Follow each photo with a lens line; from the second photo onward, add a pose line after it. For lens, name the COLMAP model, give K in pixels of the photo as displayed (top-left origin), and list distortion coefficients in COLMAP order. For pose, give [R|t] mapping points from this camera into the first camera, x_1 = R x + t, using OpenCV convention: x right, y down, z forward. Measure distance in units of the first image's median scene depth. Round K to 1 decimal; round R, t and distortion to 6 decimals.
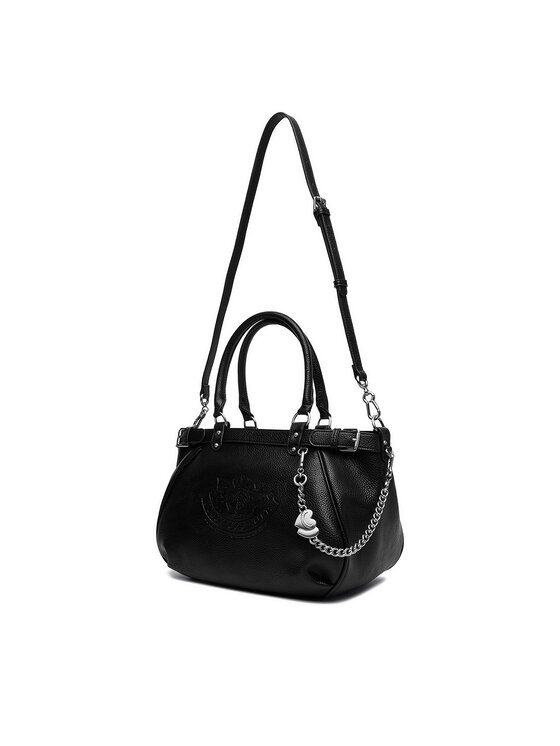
lens RADIAL K [[648.0, 0, 280.1], [0, 648.0, 372.9], [0, 0, 1]] dist [0.004053, 0.000810]
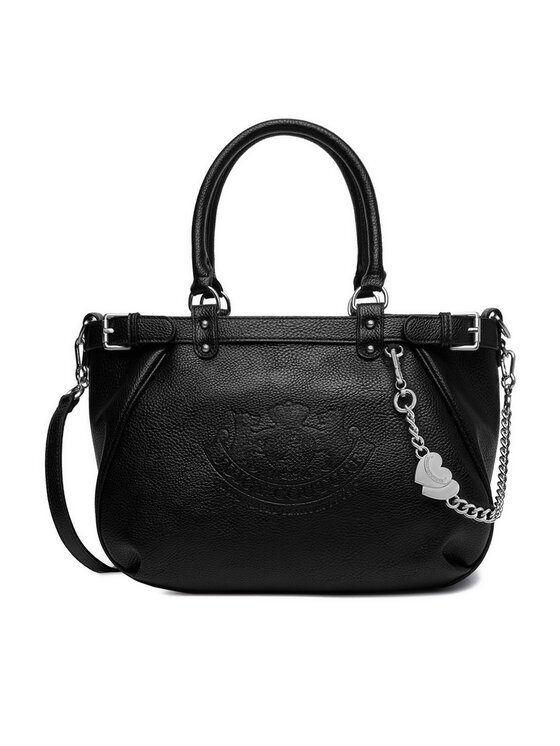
lens RADIAL K [[605.9, 0, 278.8], [0, 605.9, 377.1], [0, 0, 1]] dist [-0.004891, 0.000461]
pose [[0.828384, -0.077032, 0.554838, -0.364635], [-0.029579, 0.983102, 0.180654, 0.047297], [-0.559378, -0.166062, 0.812108, 0.627225]]
